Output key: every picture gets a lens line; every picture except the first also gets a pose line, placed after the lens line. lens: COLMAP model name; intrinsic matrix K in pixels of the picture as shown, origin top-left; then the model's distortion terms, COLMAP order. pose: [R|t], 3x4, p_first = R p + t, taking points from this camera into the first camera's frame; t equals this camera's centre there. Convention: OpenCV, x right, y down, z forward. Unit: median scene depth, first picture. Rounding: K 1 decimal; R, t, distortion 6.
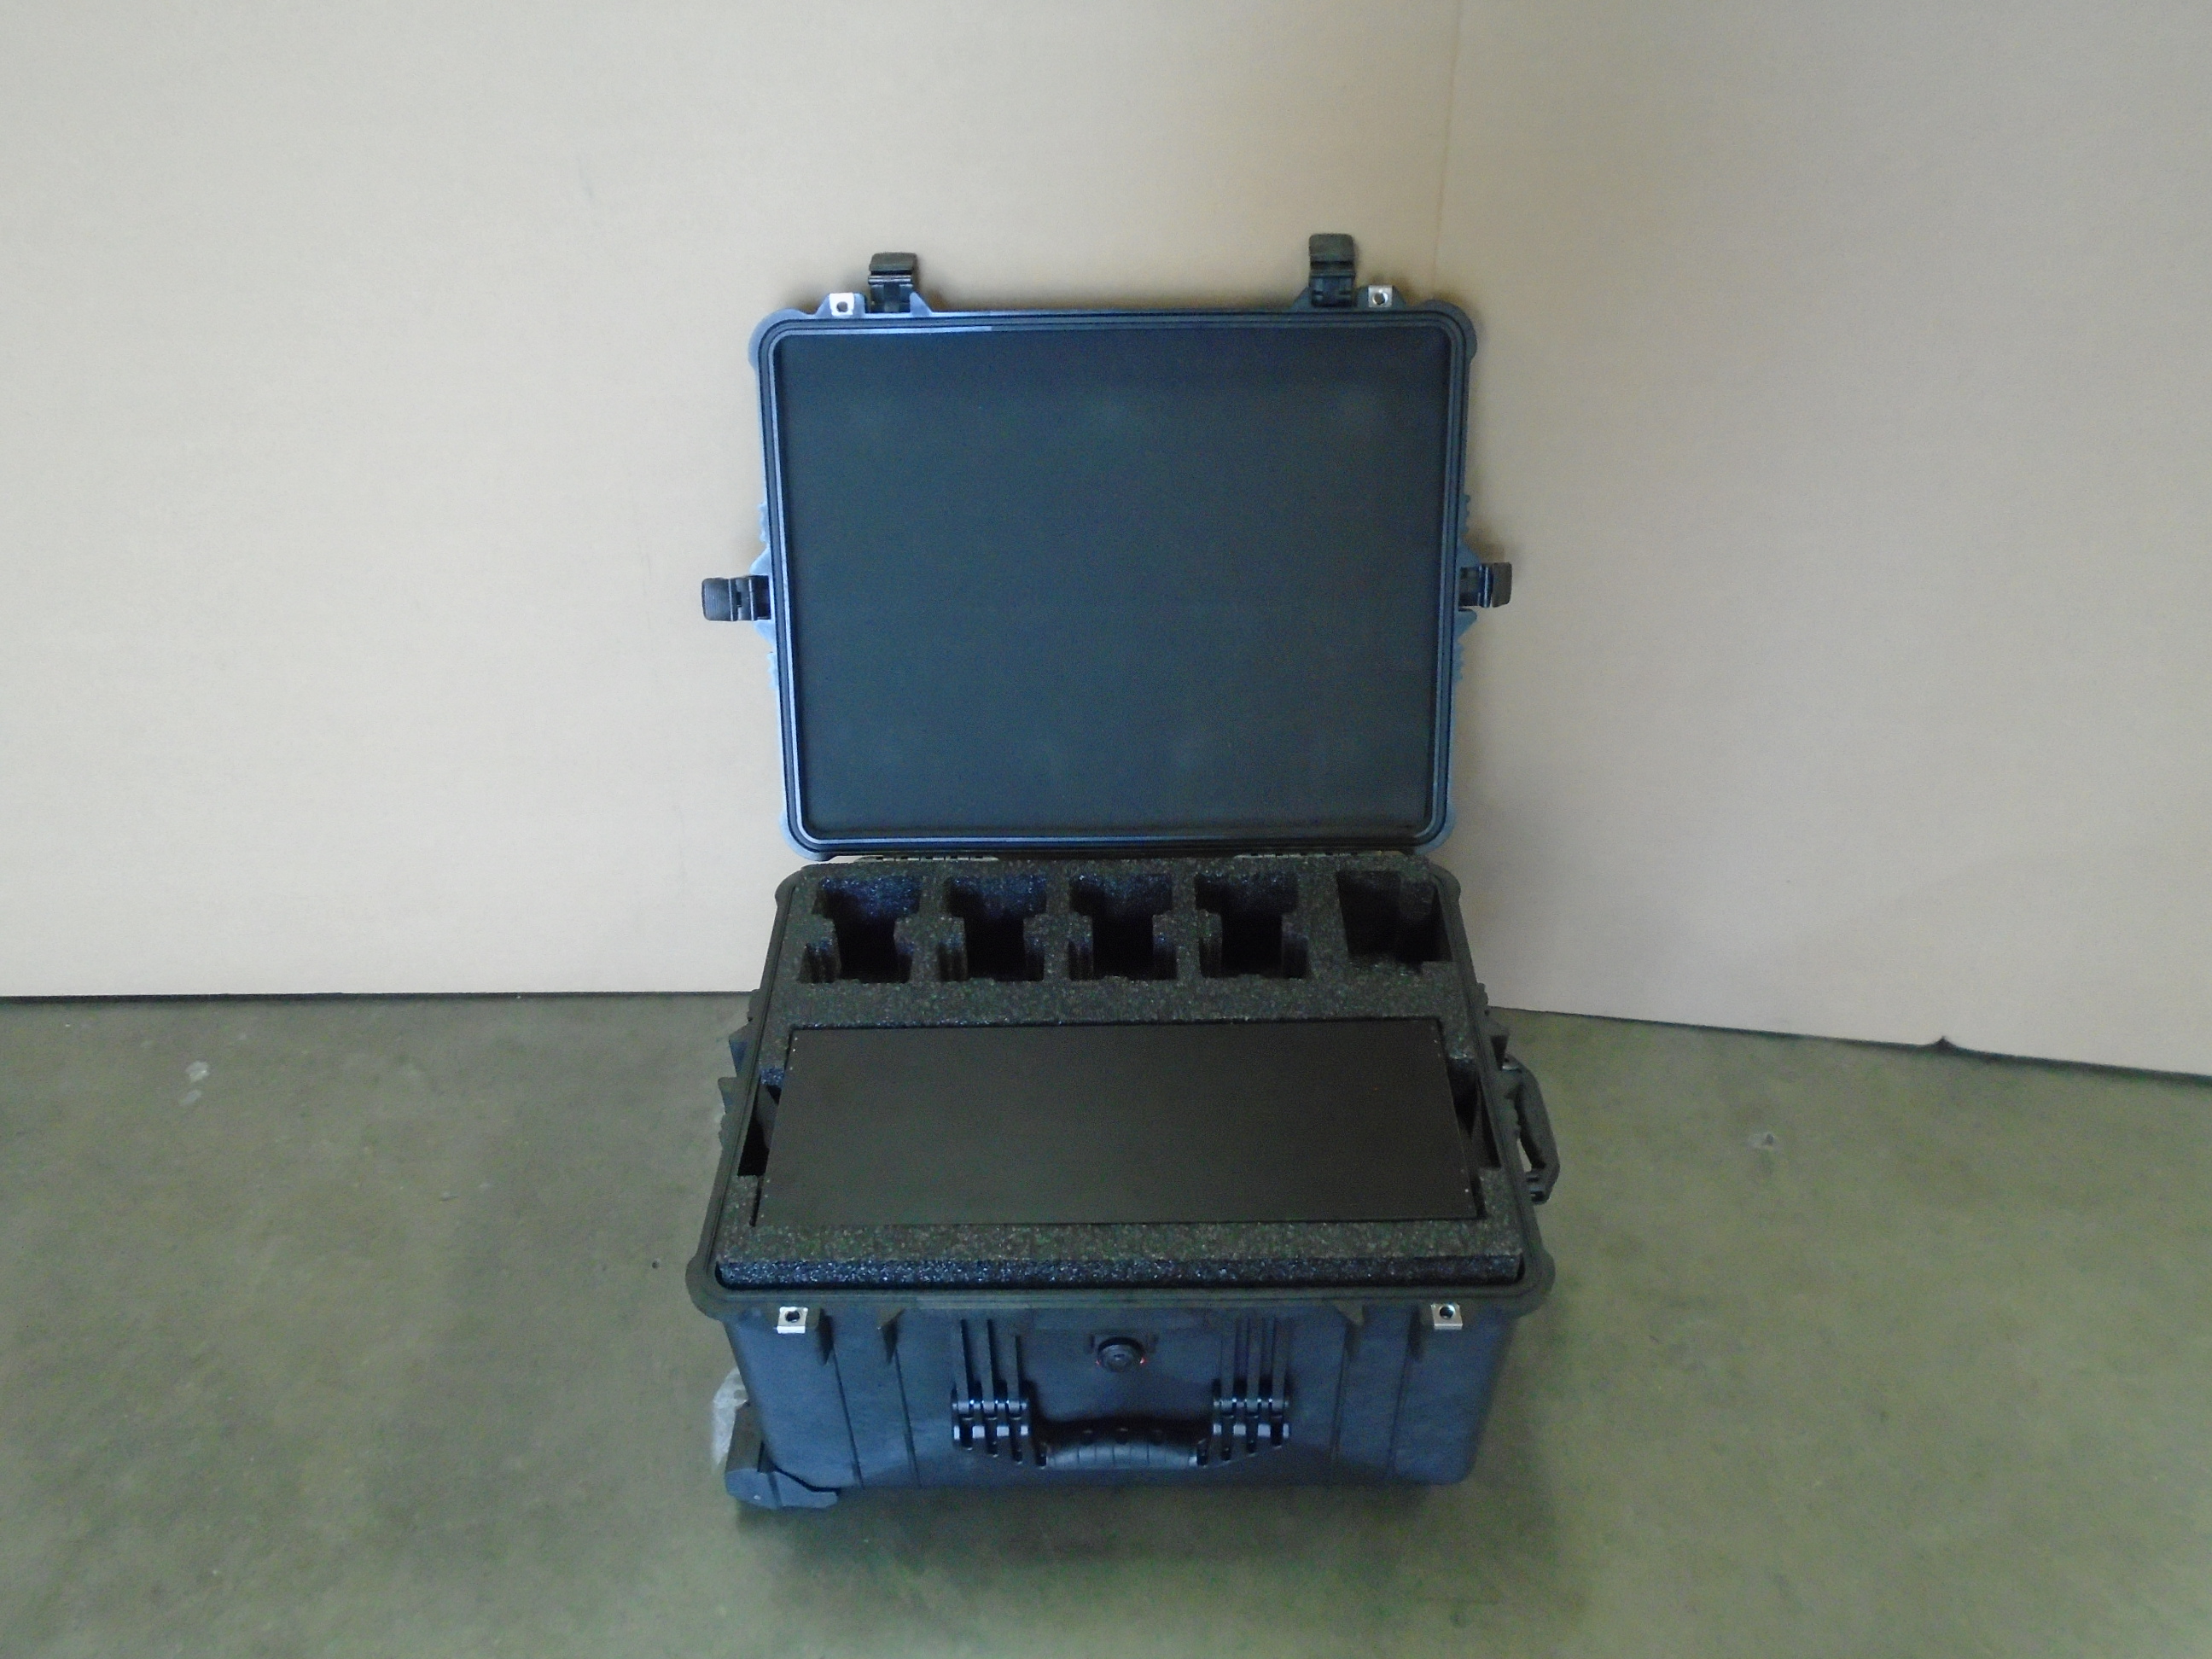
lens RADIAL K [[1714.5, 0, 1106.0], [0, 1714.5, 829.5], [0, 0, 1]] dist [-0.012434, -0.003437]
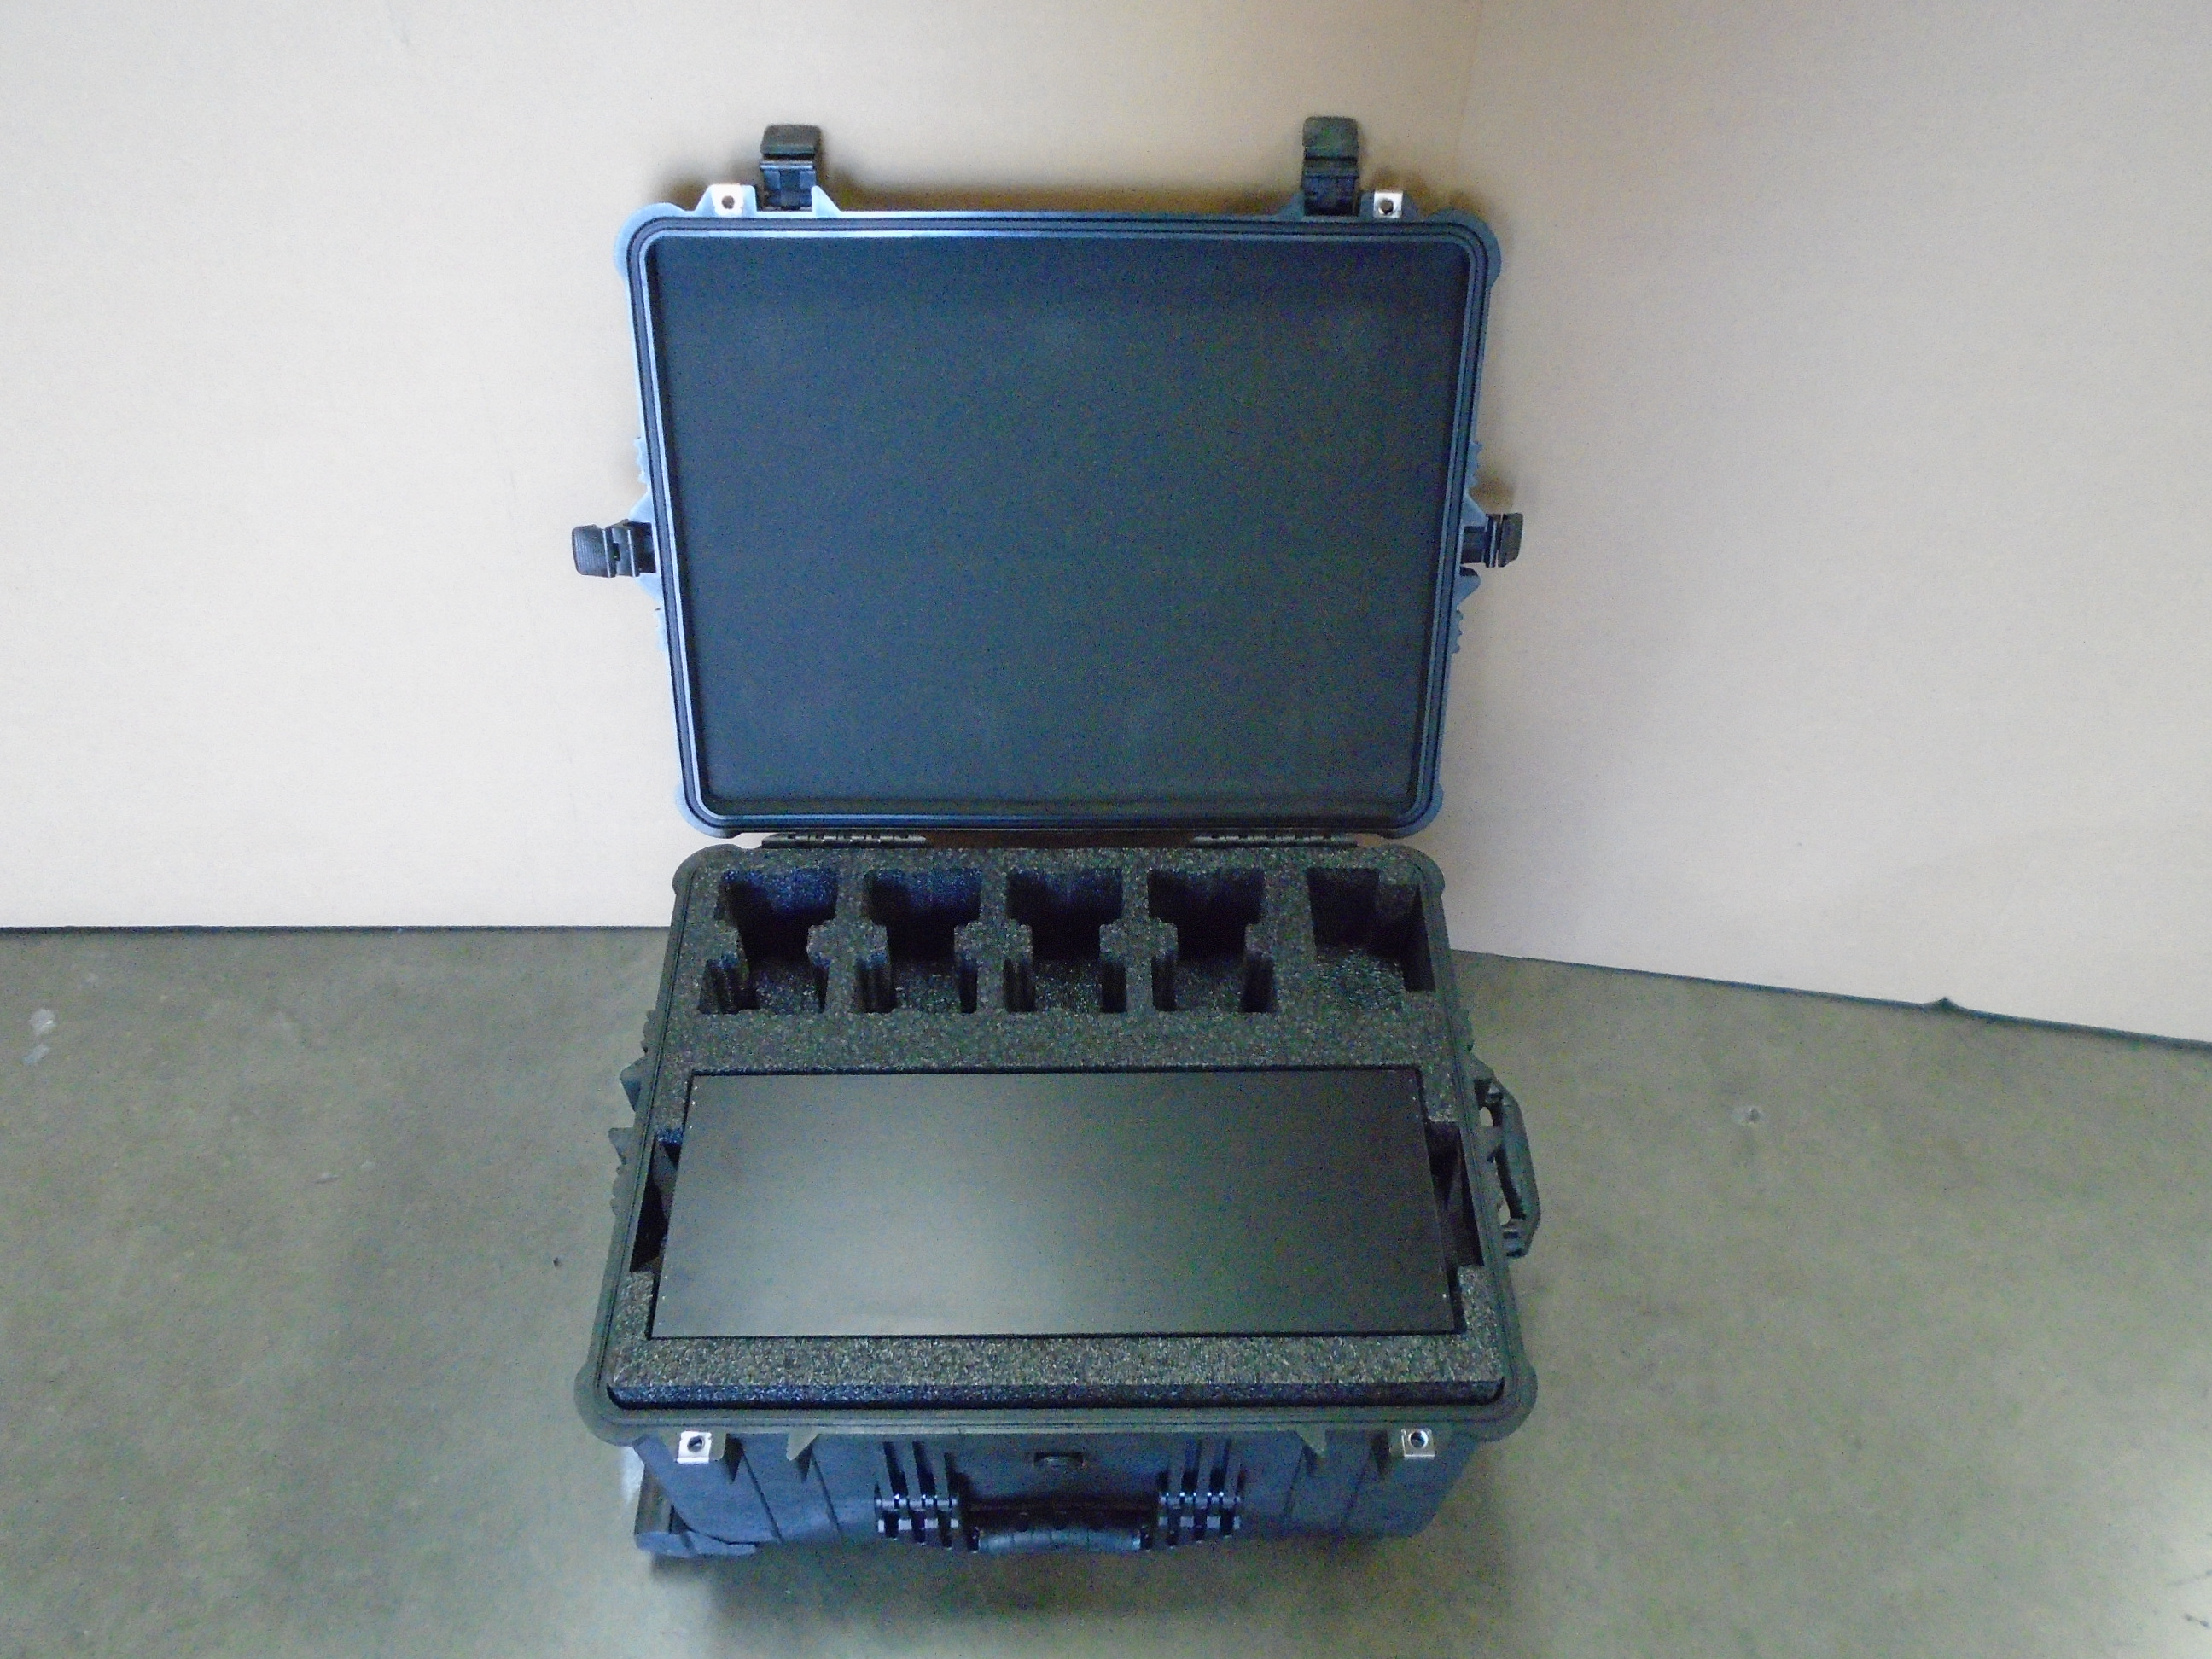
lens RADIAL K [[1714.5, 0, 1106.0], [0, 1714.5, 829.5], [0, 0, 1]] dist [-0.012434, -0.003437]
pose [[0.999404, 0.007897, 0.033614, 0.000035], [-0.014139, 0.981731, 0.189747, -0.170133], [-0.031501, -0.190109, 0.981257, 0.141998]]
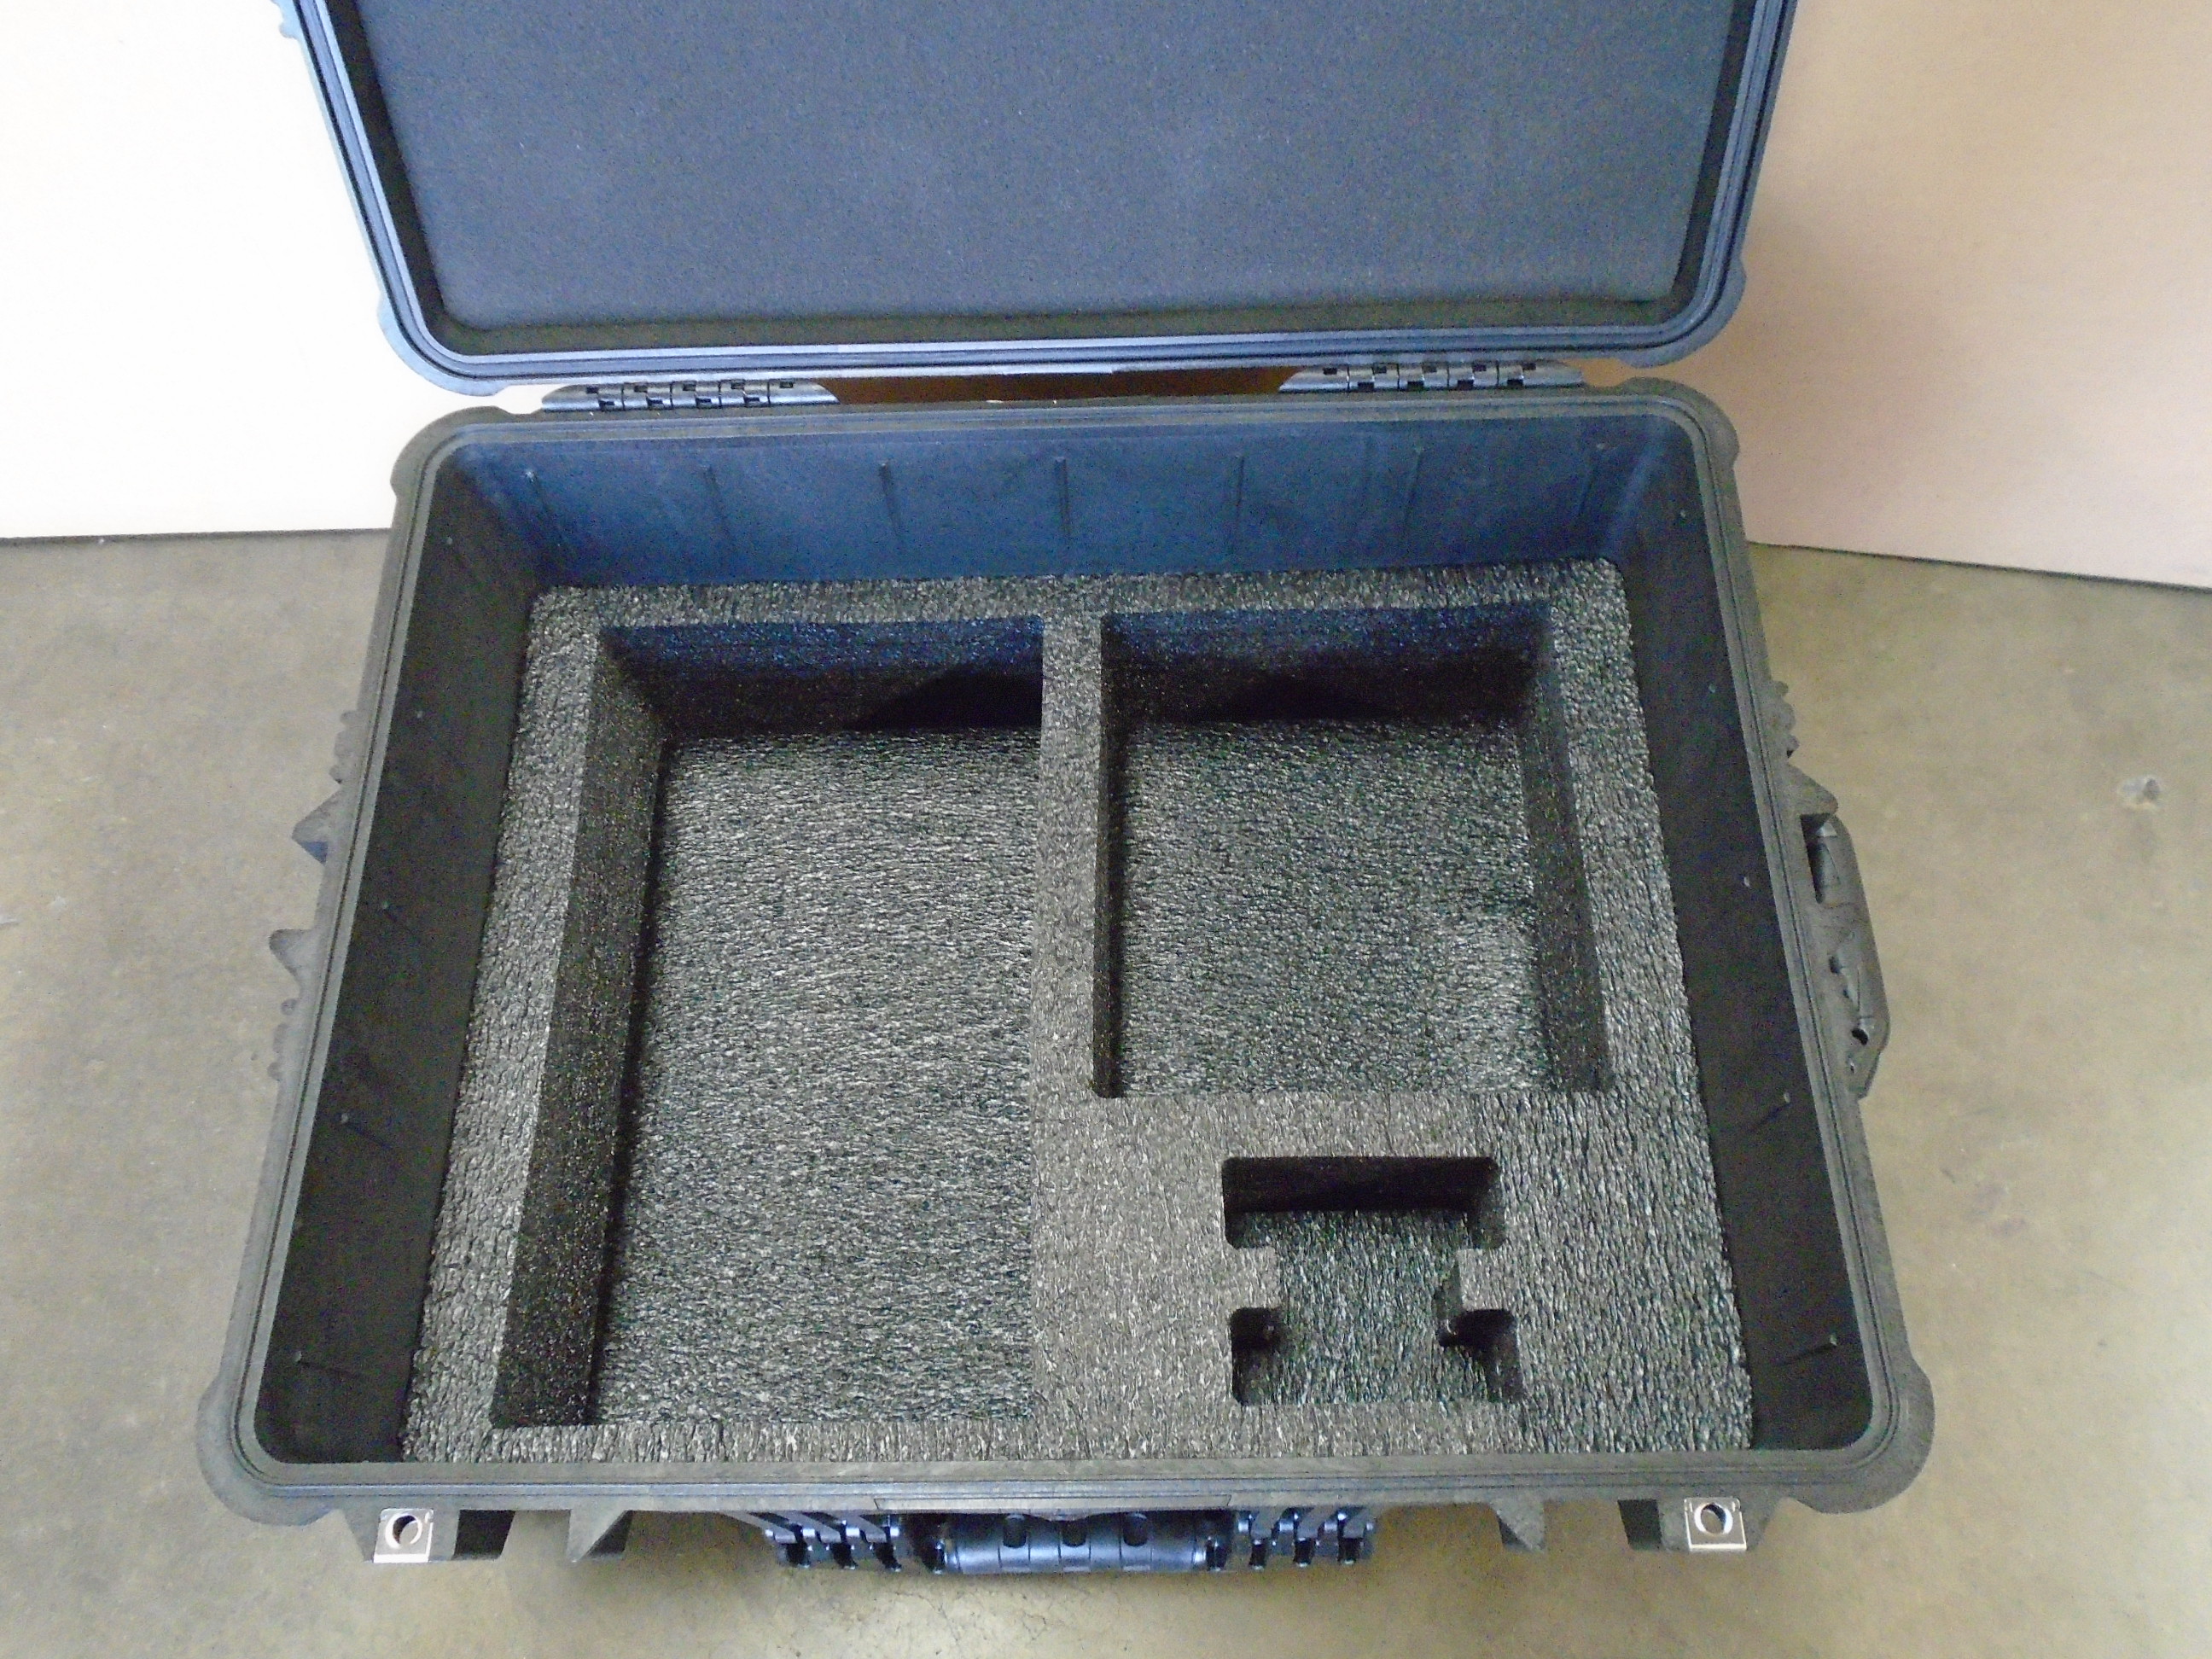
lens RADIAL K [[1714.5, 0, 1106.0], [0, 1714.5, 829.5], [0, 0, 1]] dist [-0.012434, -0.003437]
pose [[0.999863, -0.014003, -0.008773, 0.025114], [0.016451, 0.893499, 0.448763, -0.099342], [0.001555, -0.448846, 0.893608, 0.531309]]
